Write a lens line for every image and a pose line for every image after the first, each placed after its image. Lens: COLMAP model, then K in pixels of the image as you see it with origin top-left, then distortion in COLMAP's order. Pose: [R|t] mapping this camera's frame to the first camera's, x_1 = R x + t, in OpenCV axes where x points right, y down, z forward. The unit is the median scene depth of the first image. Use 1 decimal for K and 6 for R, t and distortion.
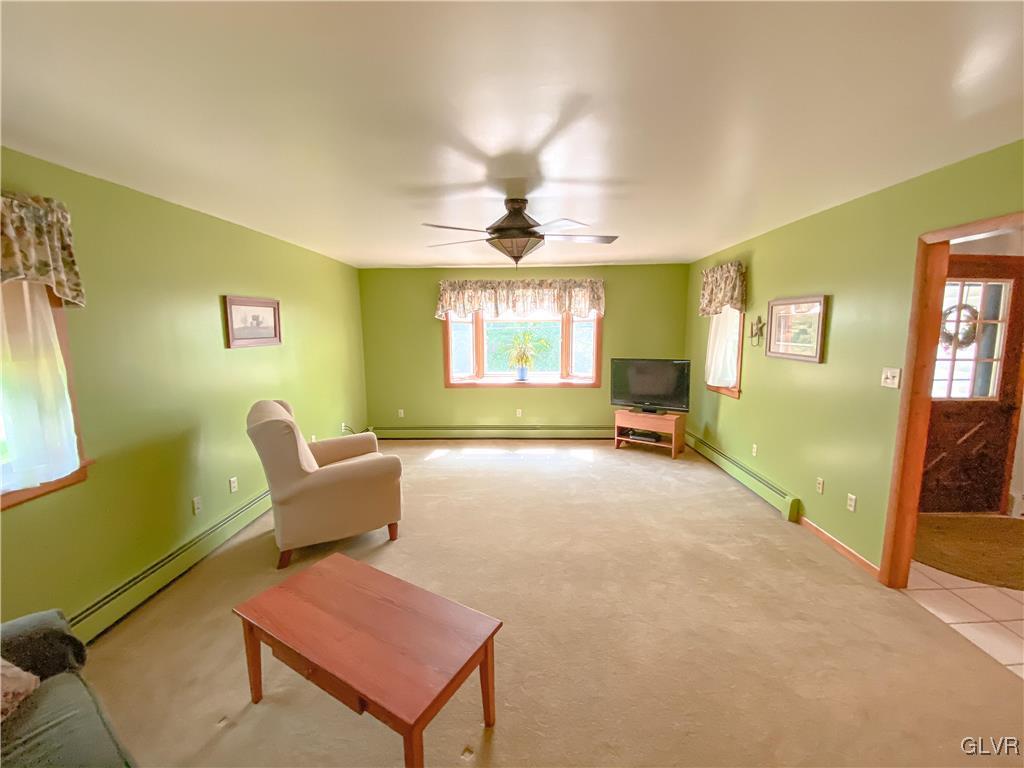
lens RADIAL K [[423.8, 0, 514.0], [0, 423.8, 381.7], [0, 0, 1]] dist [0.000432, -0.007794]
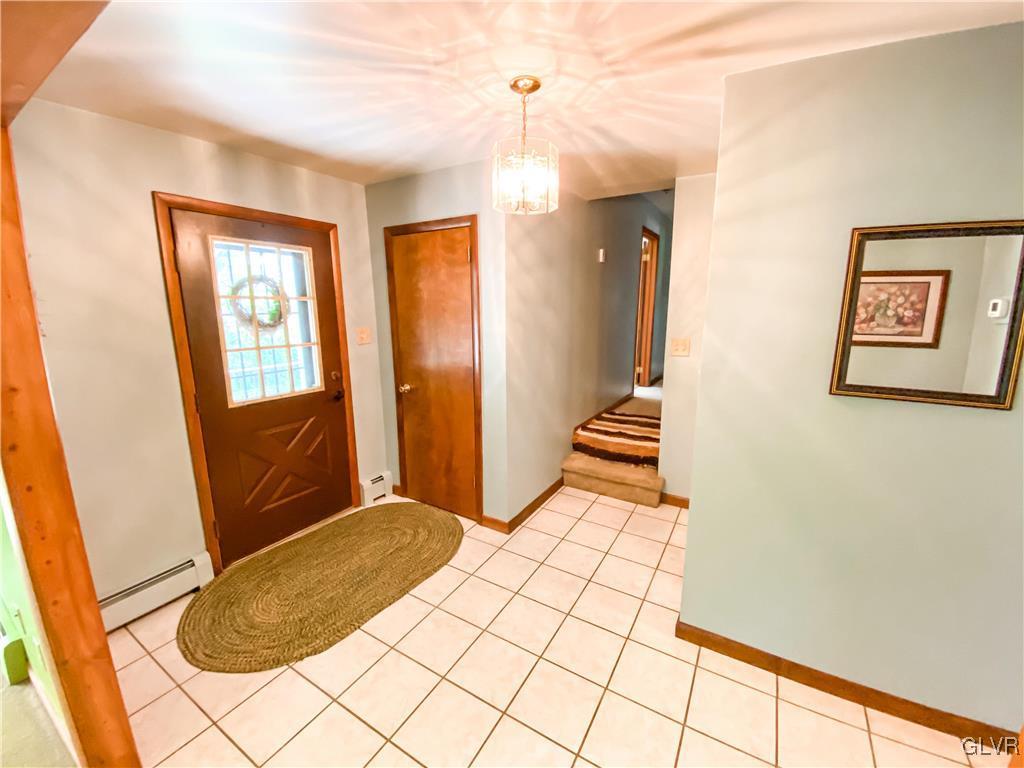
lens RADIAL K [[423.8, 0, 512.1], [0, 423.8, 383.0], [0, 0, 1]] dist [0.000432, -0.007794]
pose [[0.518987, -0.161224, 0.839440, 0.624731], [0.117660, 0.986177, 0.116663, -0.025846], [-0.846645, 0.038222, 0.530783, 0.199681]]
